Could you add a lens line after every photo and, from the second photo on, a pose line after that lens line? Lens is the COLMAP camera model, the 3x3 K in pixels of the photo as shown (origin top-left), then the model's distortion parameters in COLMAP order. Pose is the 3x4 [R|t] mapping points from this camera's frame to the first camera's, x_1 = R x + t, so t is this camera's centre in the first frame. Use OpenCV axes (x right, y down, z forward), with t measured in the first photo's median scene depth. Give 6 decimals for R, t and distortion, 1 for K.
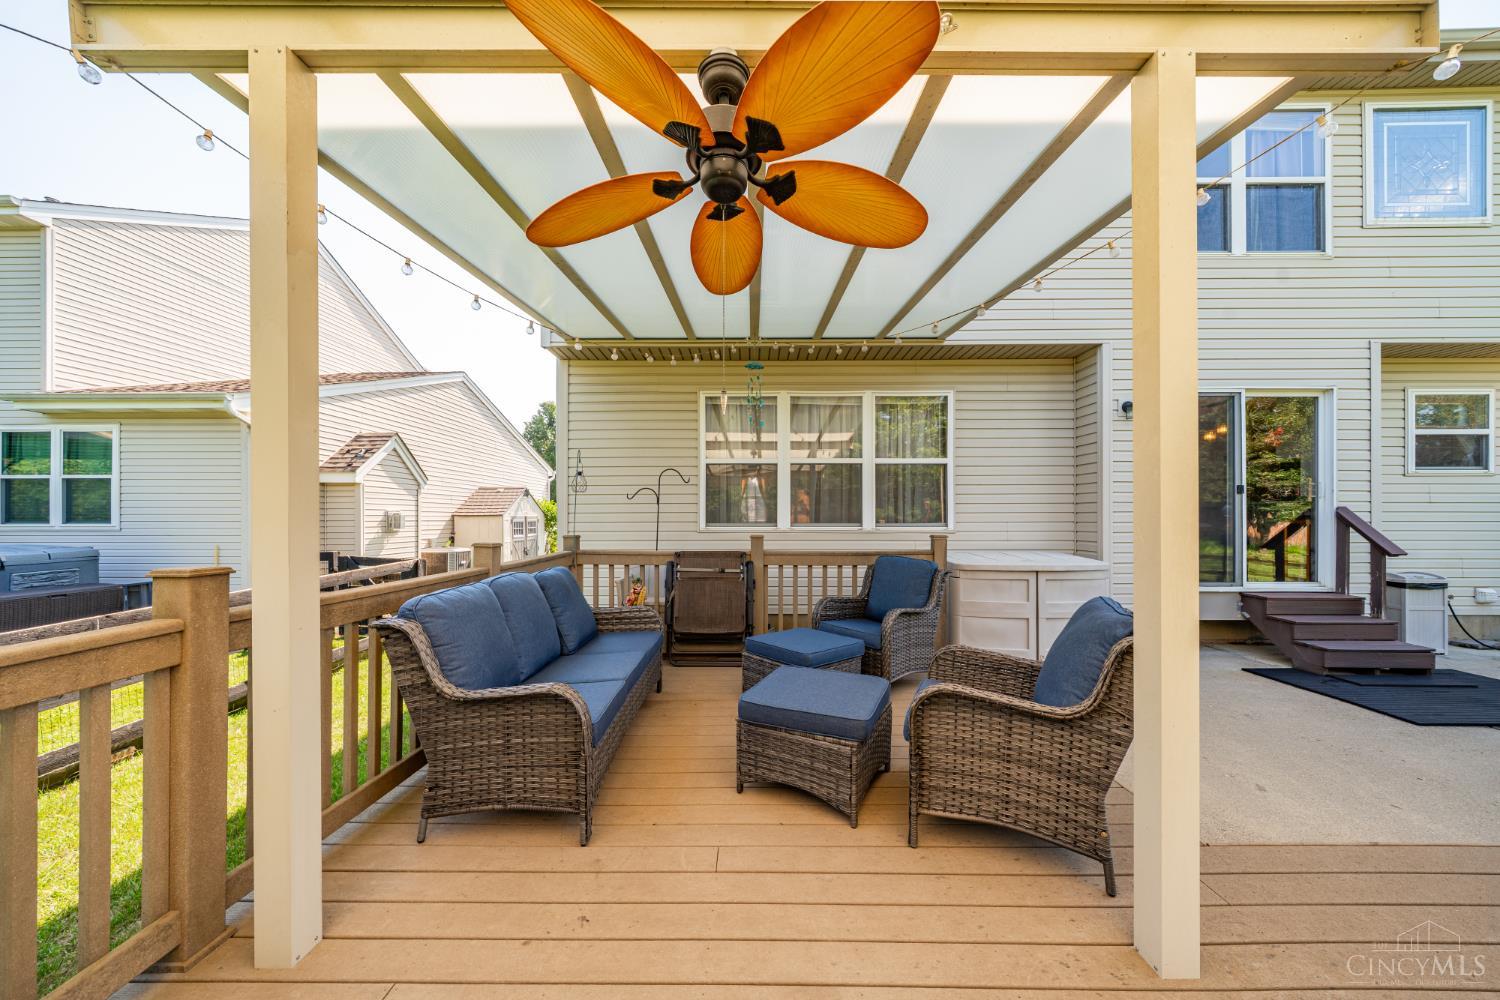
lens RADIAL K [[500.5, 0, 673.6], [0, 500.5, 504.6], [0, 0, 1]] dist [0.000604, 0.000071]
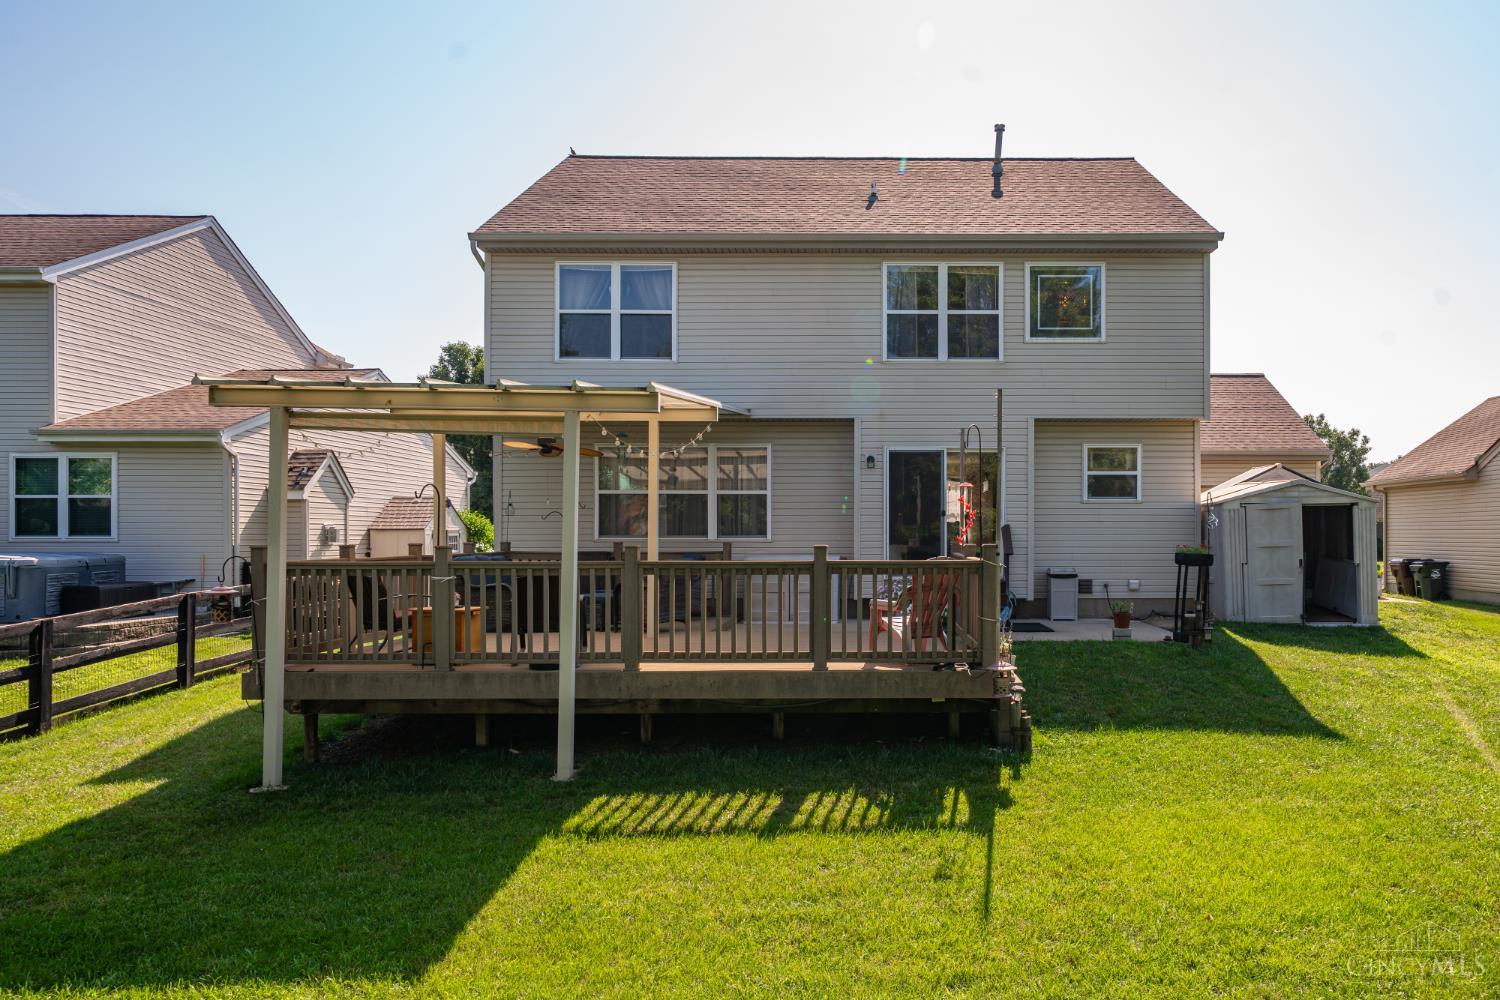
lens RADIAL K [[1037.4, 0, 750.0], [0, 1037.4, 500.0], [0, 0, 1]] dist [0.001168, 0.002781]
pose [[0.999025, 0.001819, 0.044112, 0.281633], [-0.001598, 0.999986, -0.005049, -0.038298], [-0.044121, 0.004974, 0.999014, -1.532870]]
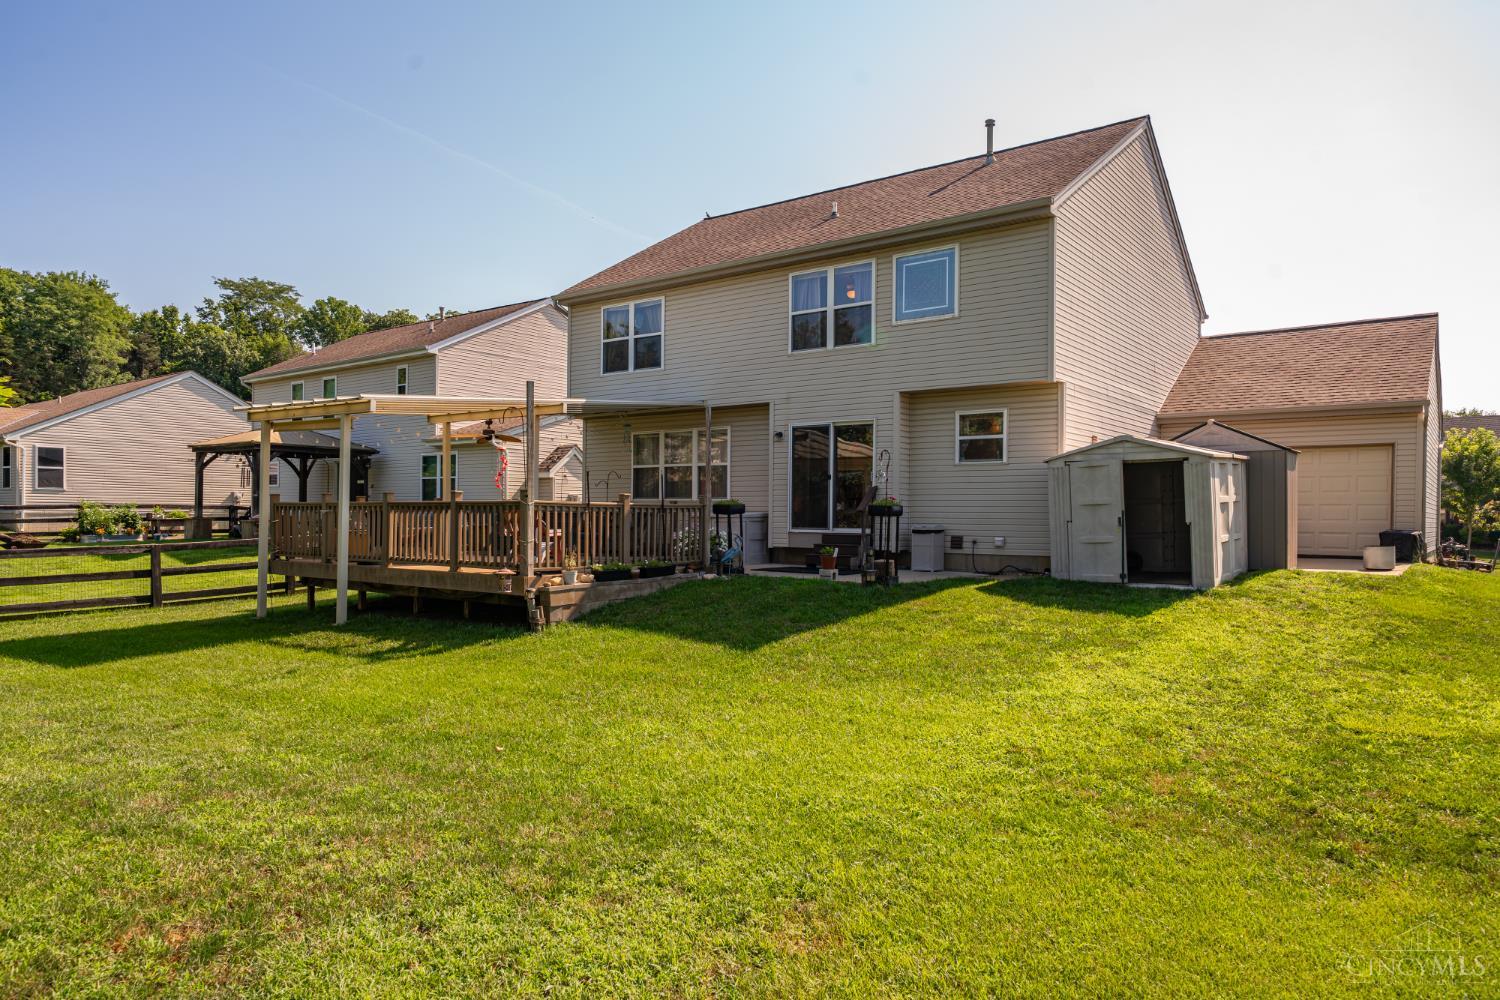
lens RADIAL K [[941.8, 0, 750.0], [0, 941.8, 500.0], [0, 0, 1]] dist [-0.008804, -0.000962]
pose [[0.821798, -0.001019, -0.569778, 2.028054], [0.000618, 0.999999, -0.000896, 0.040389], [0.569778, 0.000384, 0.821798, -1.418729]]
